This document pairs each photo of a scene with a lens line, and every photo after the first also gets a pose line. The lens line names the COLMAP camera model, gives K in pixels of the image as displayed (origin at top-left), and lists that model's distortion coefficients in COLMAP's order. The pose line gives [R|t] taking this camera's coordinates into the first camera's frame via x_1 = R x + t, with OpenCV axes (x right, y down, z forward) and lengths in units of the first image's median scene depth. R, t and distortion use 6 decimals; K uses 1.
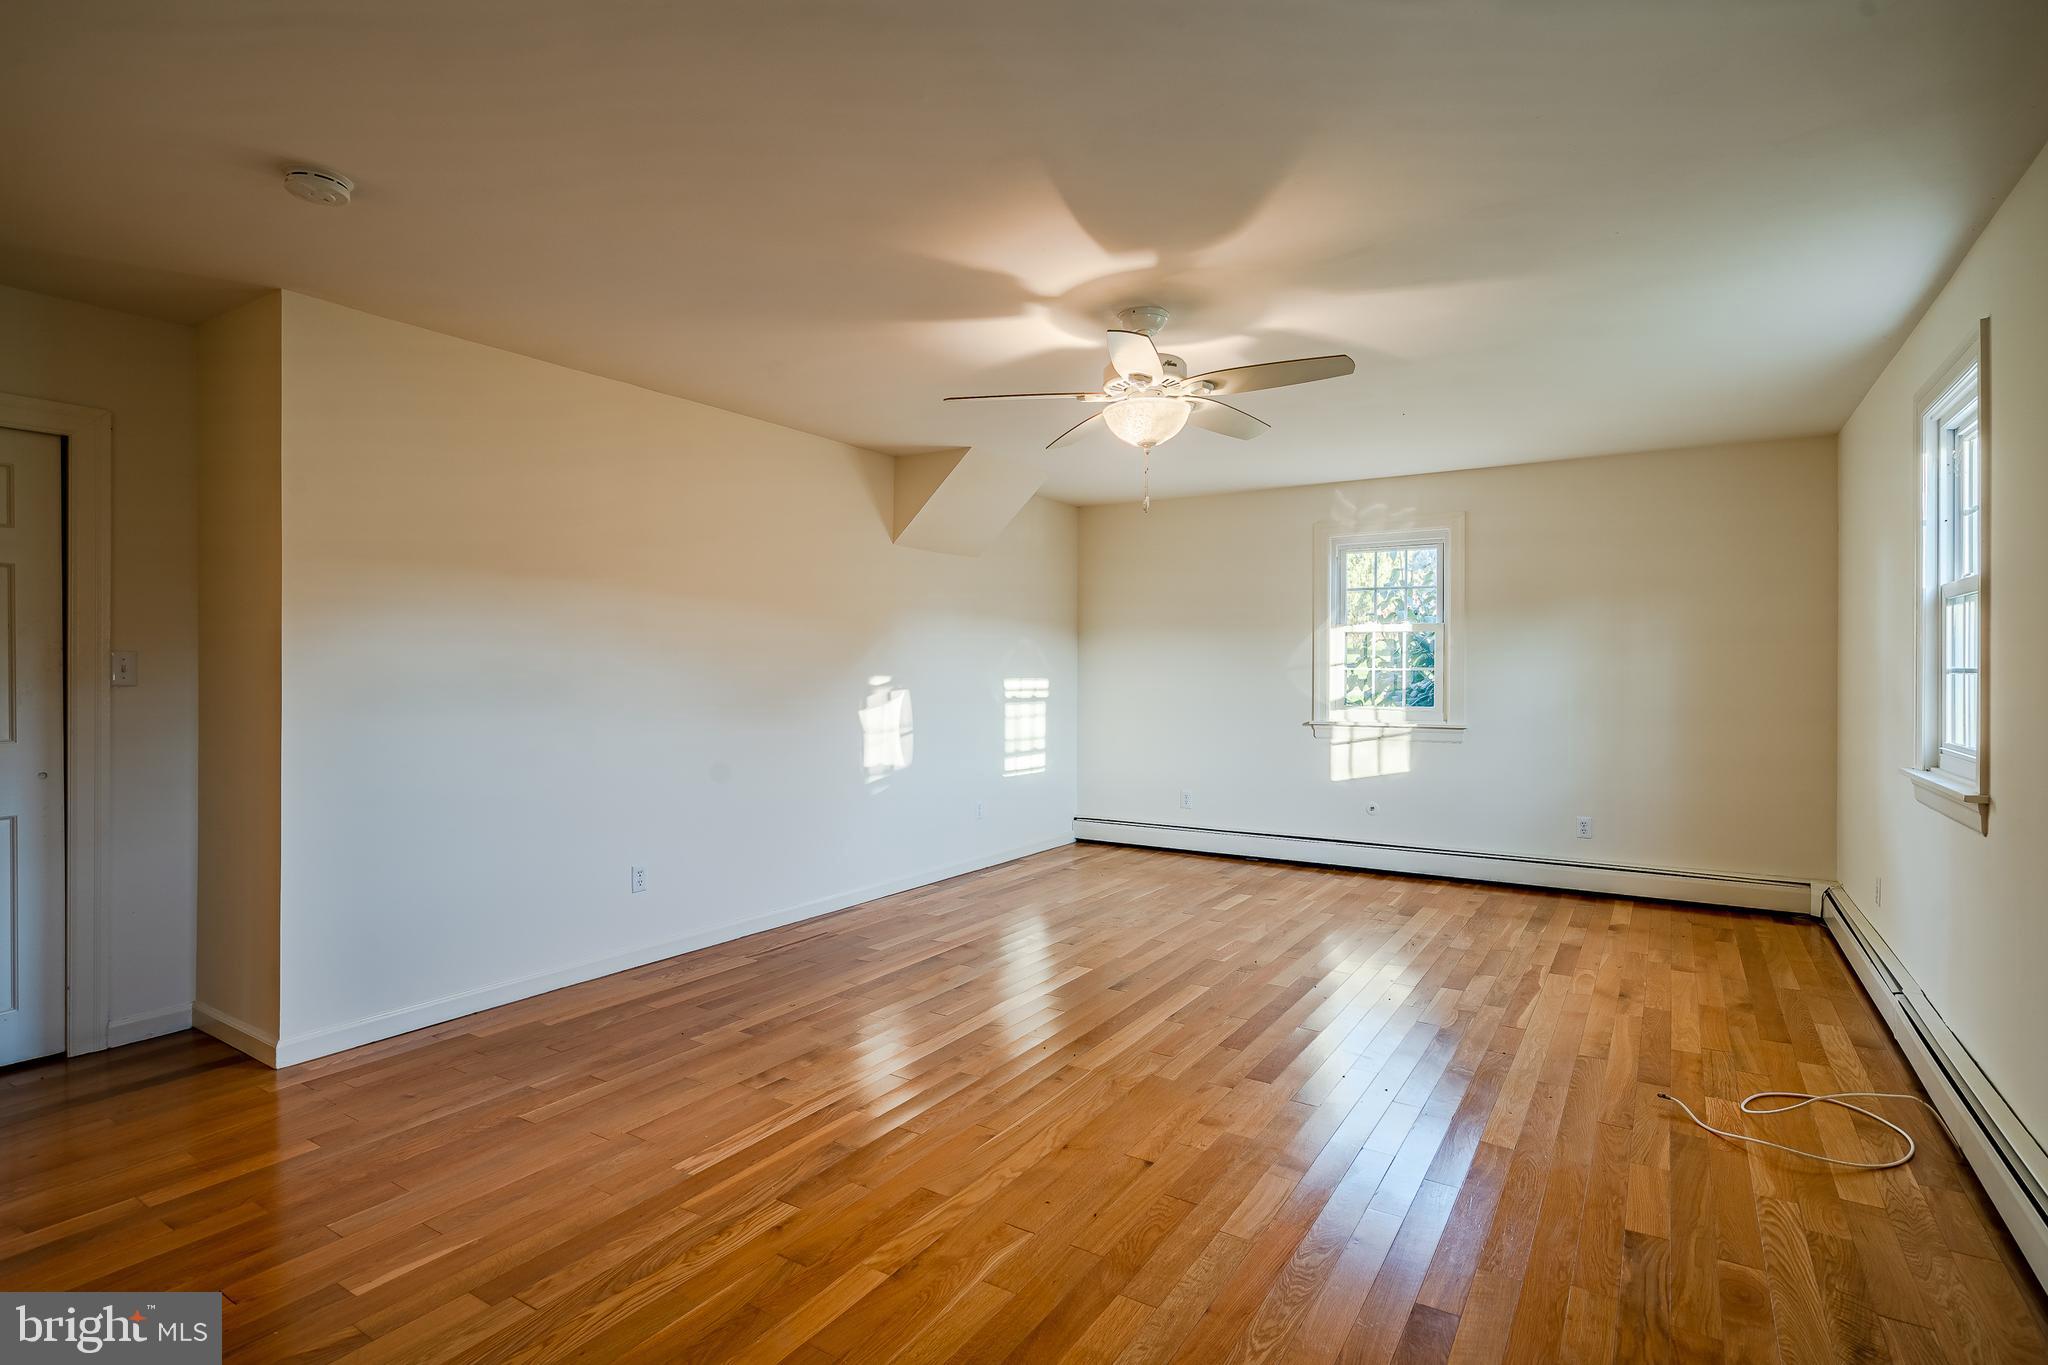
lens RADIAL K [[1011.4, 0, 1020.4], [0, 1011.4, 664.7], [0, 0, 1]] dist [-0.000612, 0.000952]
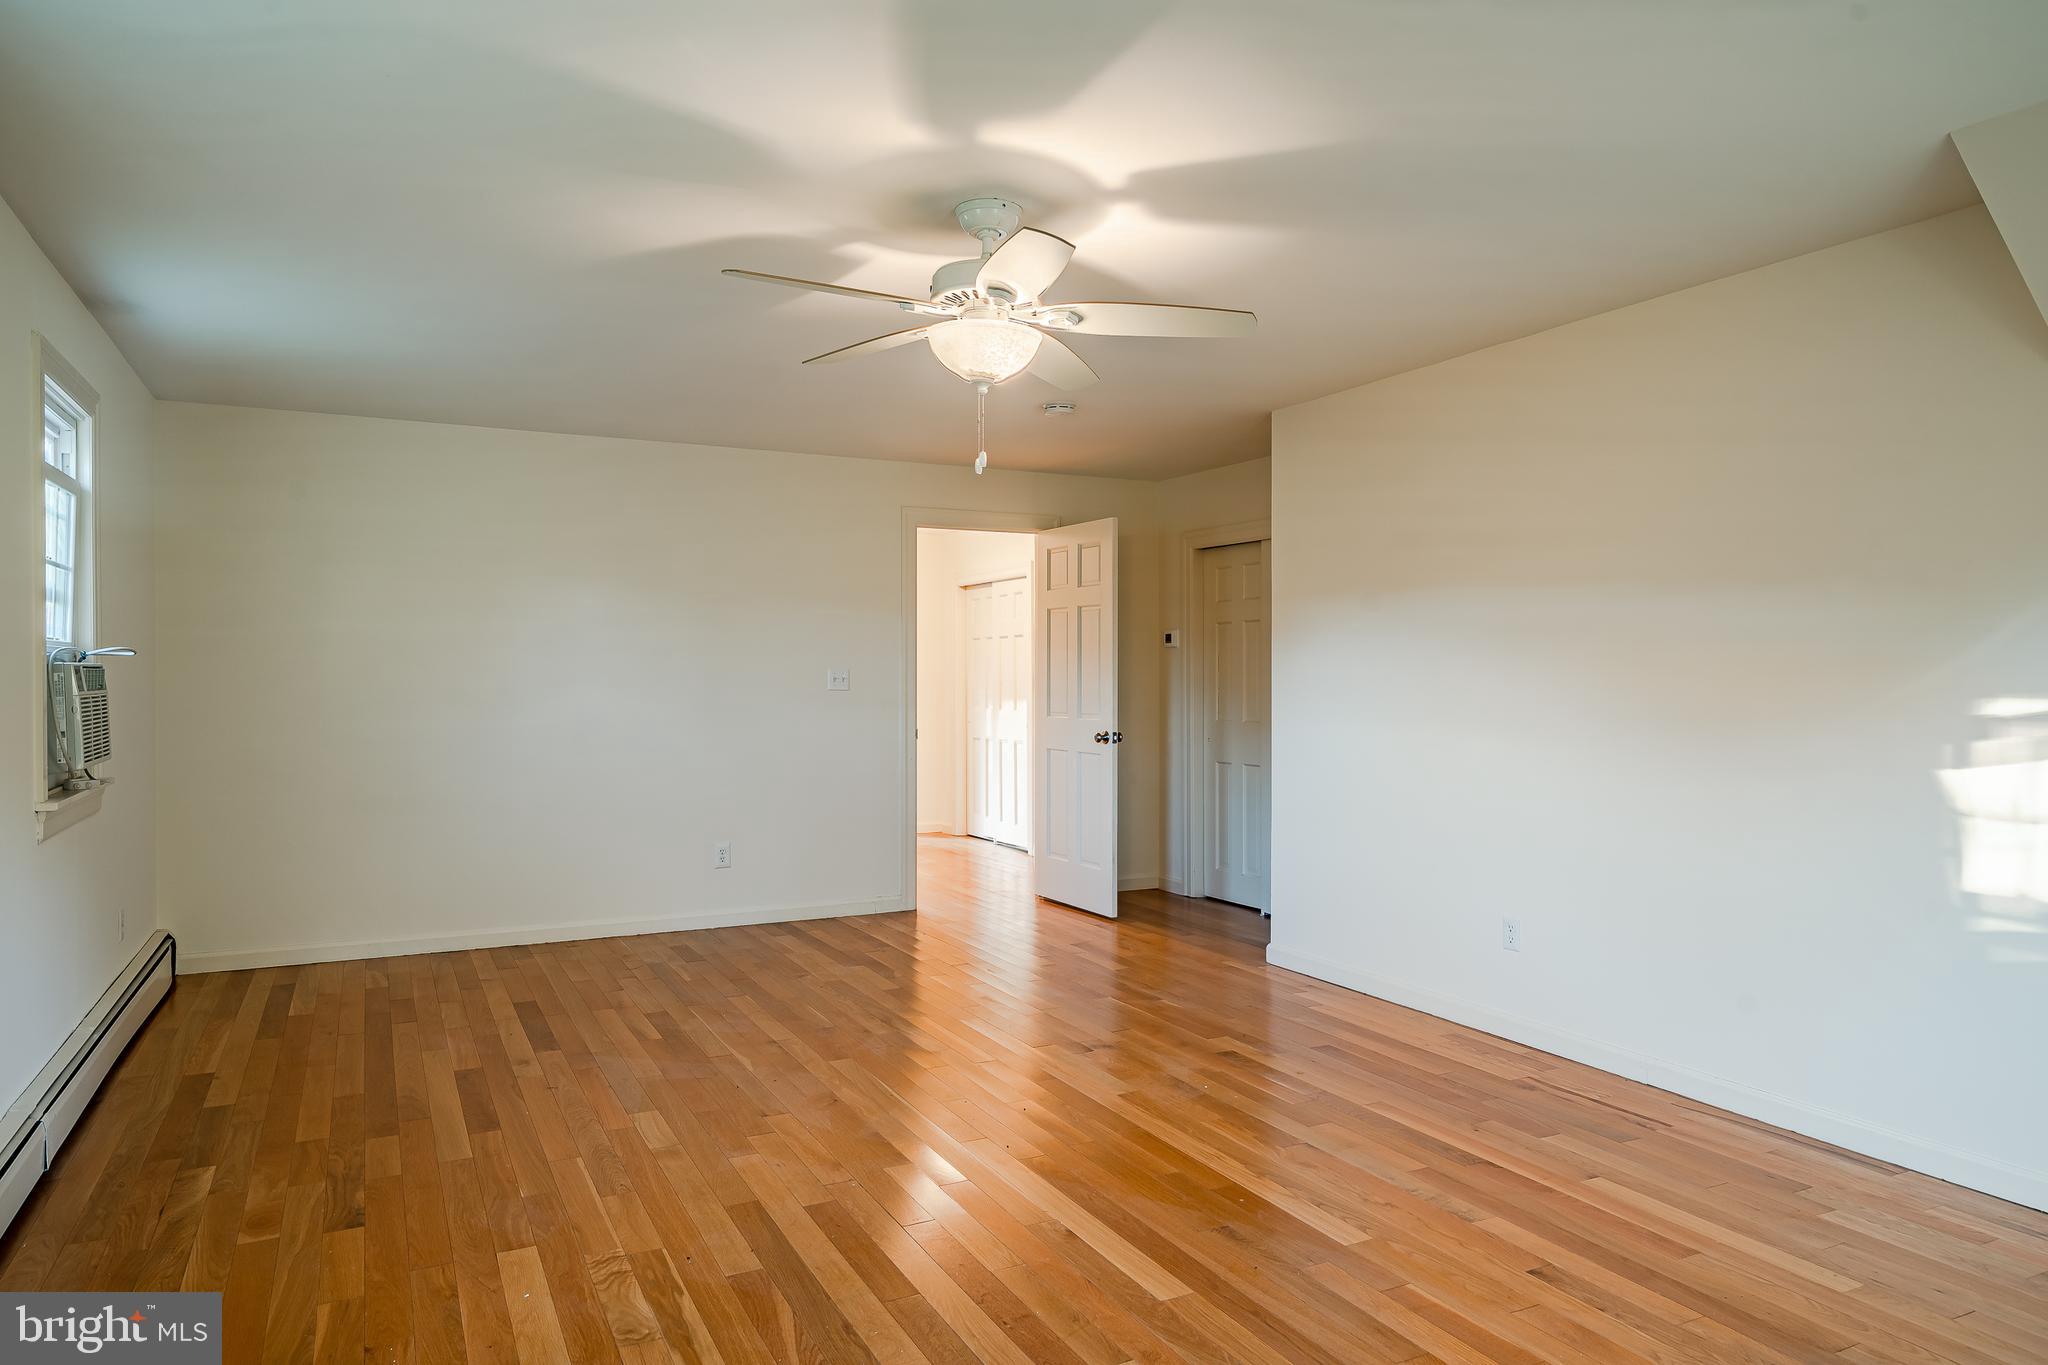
lens RADIAL K [[1301.0, 0, 1024.0], [0, 1301.0, 682.5], [0, 0, 1]] dist [0.000302, -0.000044]
pose [[-0.508297, 0.000811, -0.861181, 0.761458], [0.004414, 0.999989, -0.001664, 0.005523], [0.861170, -0.004647, -0.508295, 1.228292]]
